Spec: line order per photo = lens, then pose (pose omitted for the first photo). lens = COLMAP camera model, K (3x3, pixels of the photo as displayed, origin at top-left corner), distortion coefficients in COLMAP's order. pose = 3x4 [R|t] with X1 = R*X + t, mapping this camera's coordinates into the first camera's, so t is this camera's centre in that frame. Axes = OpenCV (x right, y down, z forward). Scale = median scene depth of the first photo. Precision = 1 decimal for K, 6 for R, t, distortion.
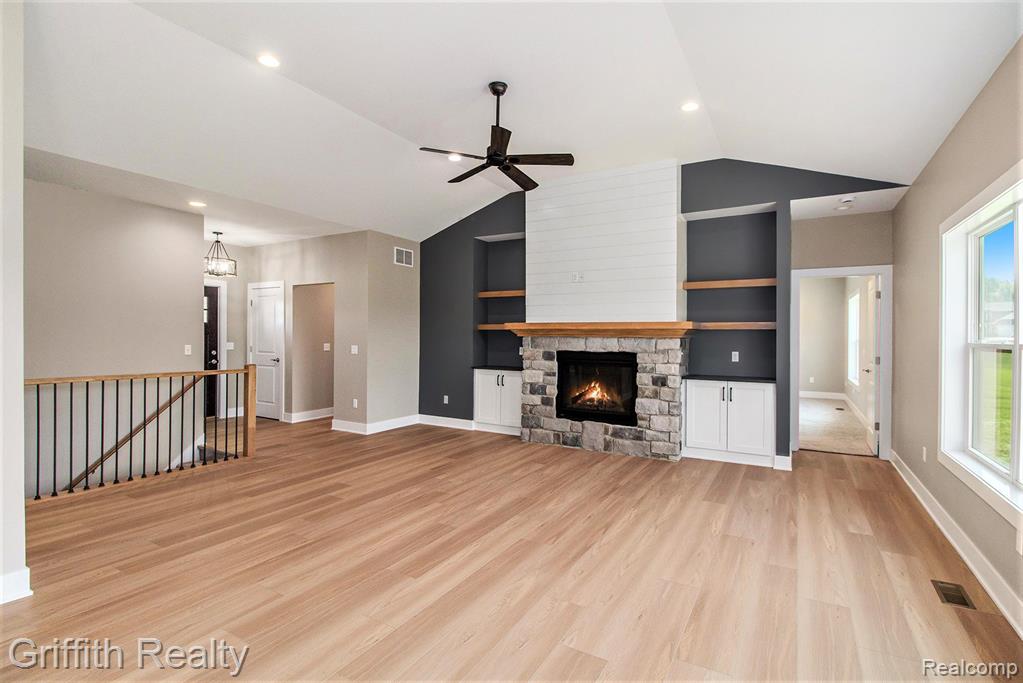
lens RADIAL K [[487.1, 0, 511.5], [0, 487.1, 341.5], [0, 0, 1]] dist [-0.000229, -0.000023]
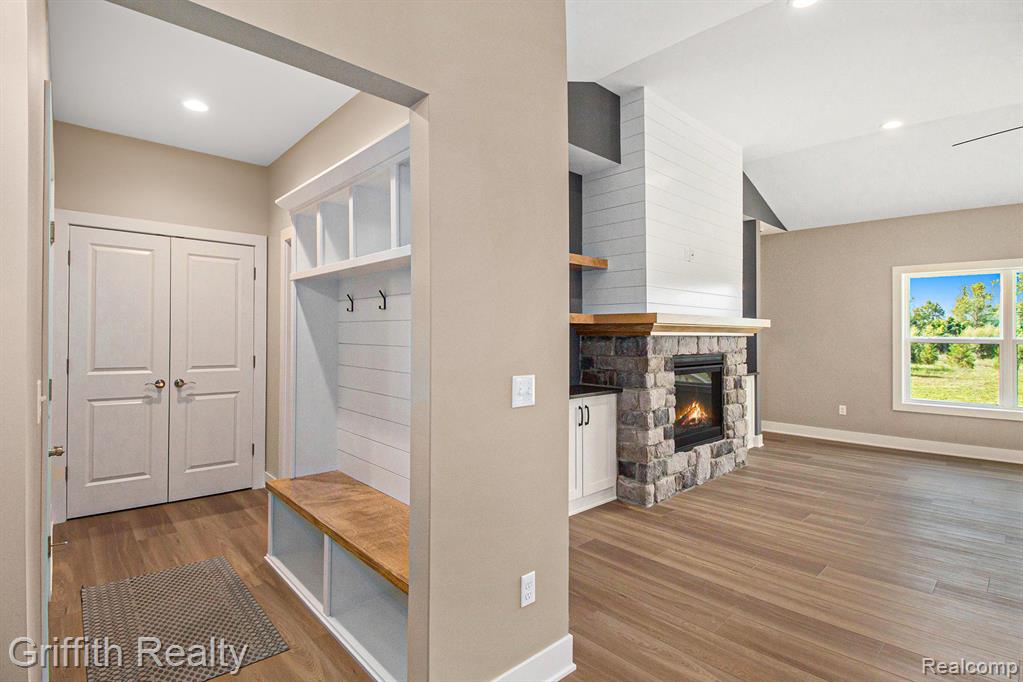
lens RADIAL K [[493.3, 0, 509.2], [0, 493.3, 327.3], [0, 0, 1]] dist [-0.000824, -0.000100]
pose [[0.292874, 0.004917, 0.956138, -0.647532], [0.003848, 0.999973, -0.006321, -0.018983], [-0.956143, 0.005530, 0.292847, 1.021040]]
